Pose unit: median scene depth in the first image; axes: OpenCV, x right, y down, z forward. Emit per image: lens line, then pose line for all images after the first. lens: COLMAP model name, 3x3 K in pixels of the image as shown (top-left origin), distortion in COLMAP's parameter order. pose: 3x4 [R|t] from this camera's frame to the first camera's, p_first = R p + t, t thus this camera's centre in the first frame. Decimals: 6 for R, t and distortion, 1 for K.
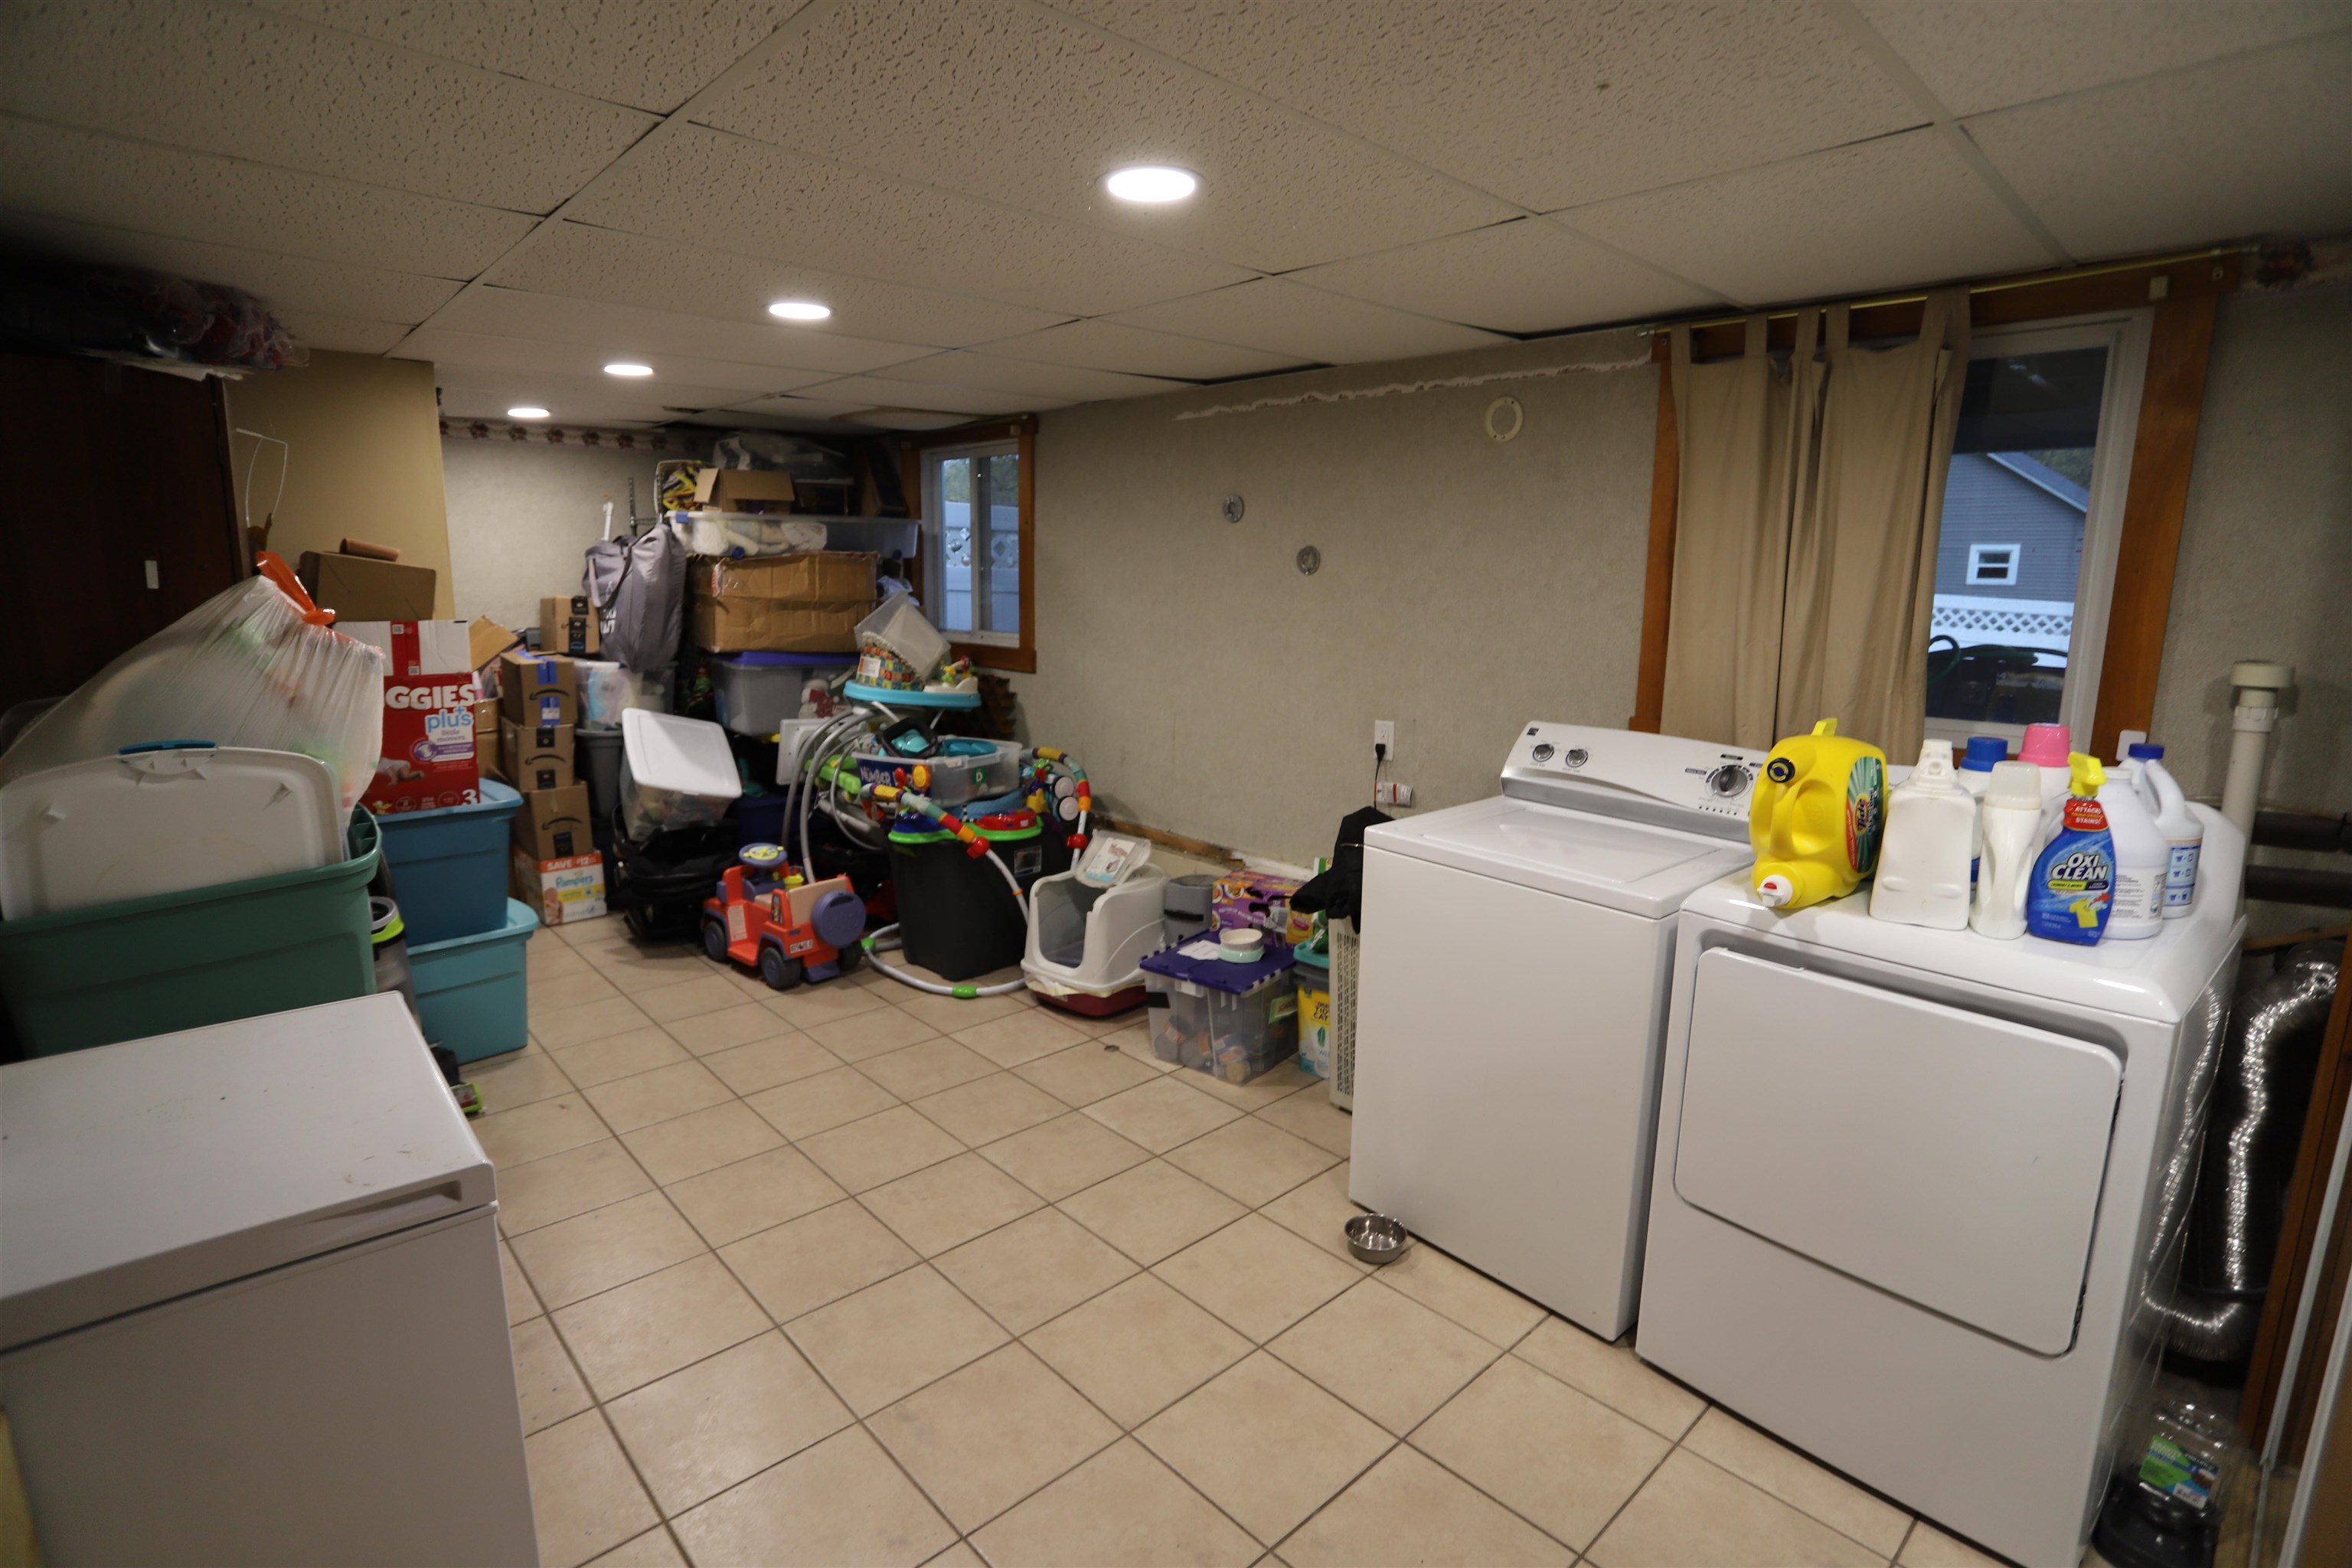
lens RADIAL K [[1148.0, 0, 1175.0], [0, 1148.0, 777.7], [0, 0, 1]] dist [-0.079340, 0.034909]
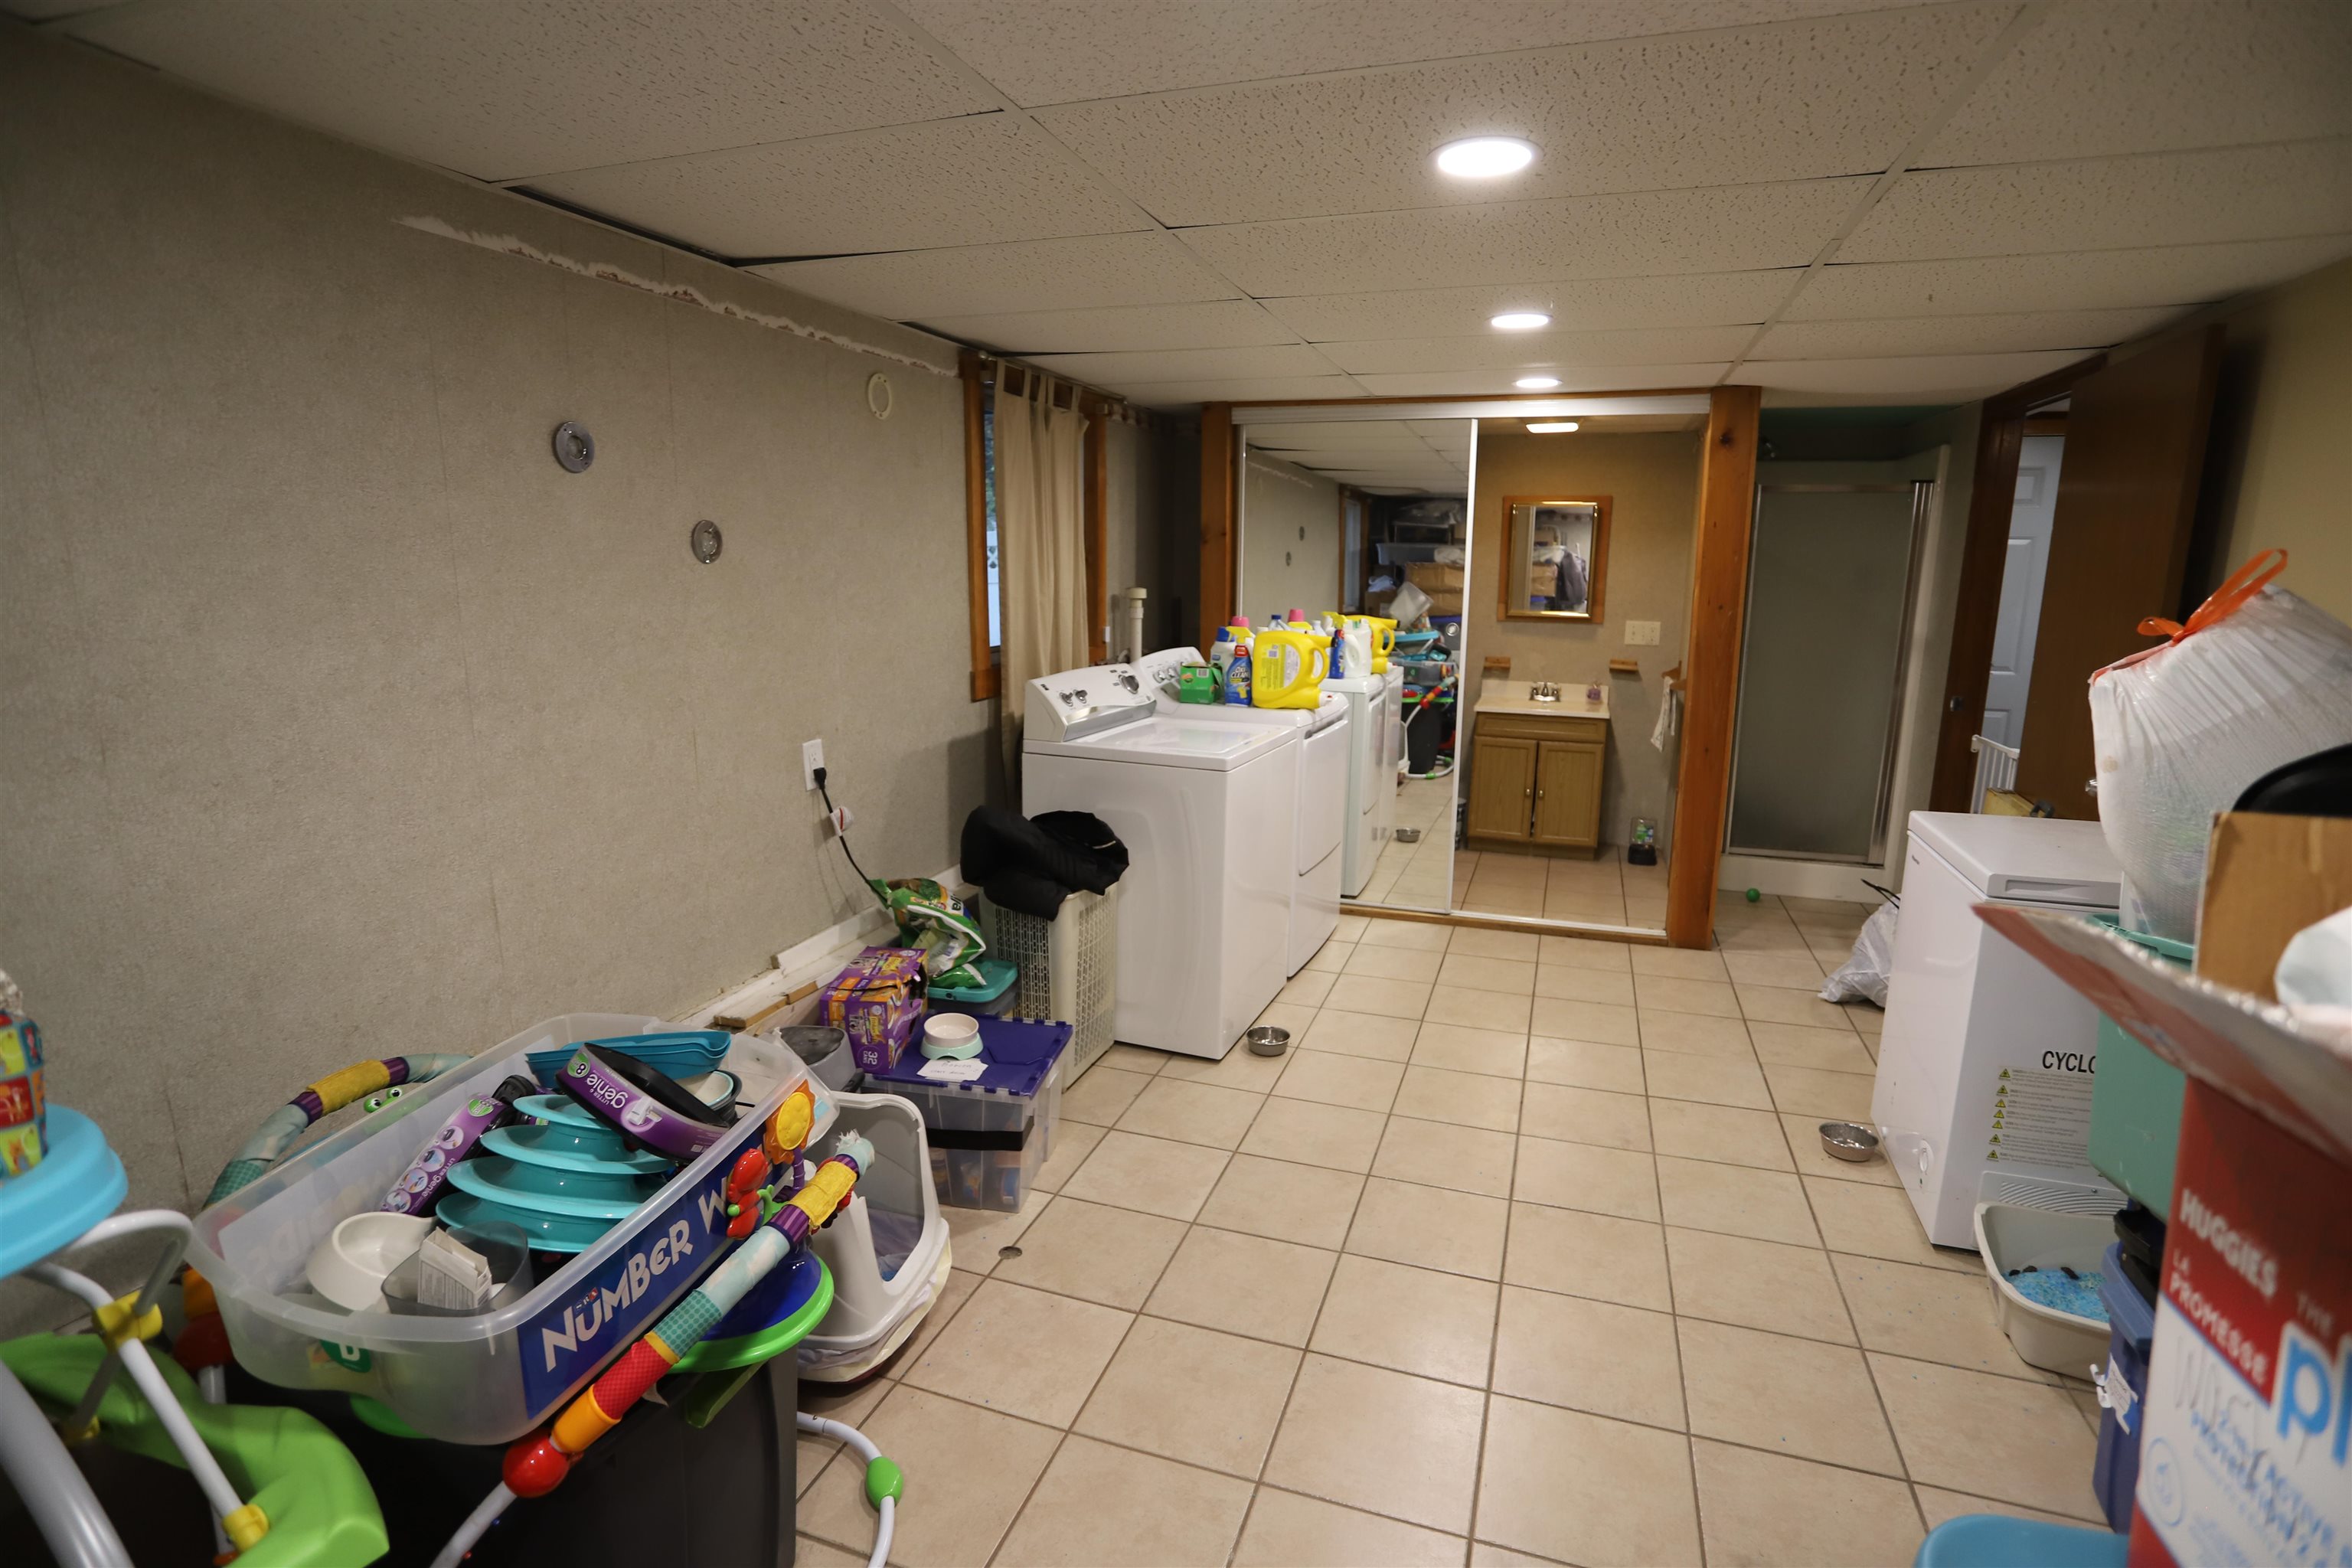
lens RADIAL K [[1142.2, 0, 1179.2], [0, 1142.2, 777.2], [0, 0, 1]] dist [-0.055297, 0.019184]
pose [[-0.469622, -0.185733, 0.863110, -0.663573], [0.142727, 0.948790, 0.281829, -0.223111], [-0.871255, 0.255542, -0.419063, 1.157597]]
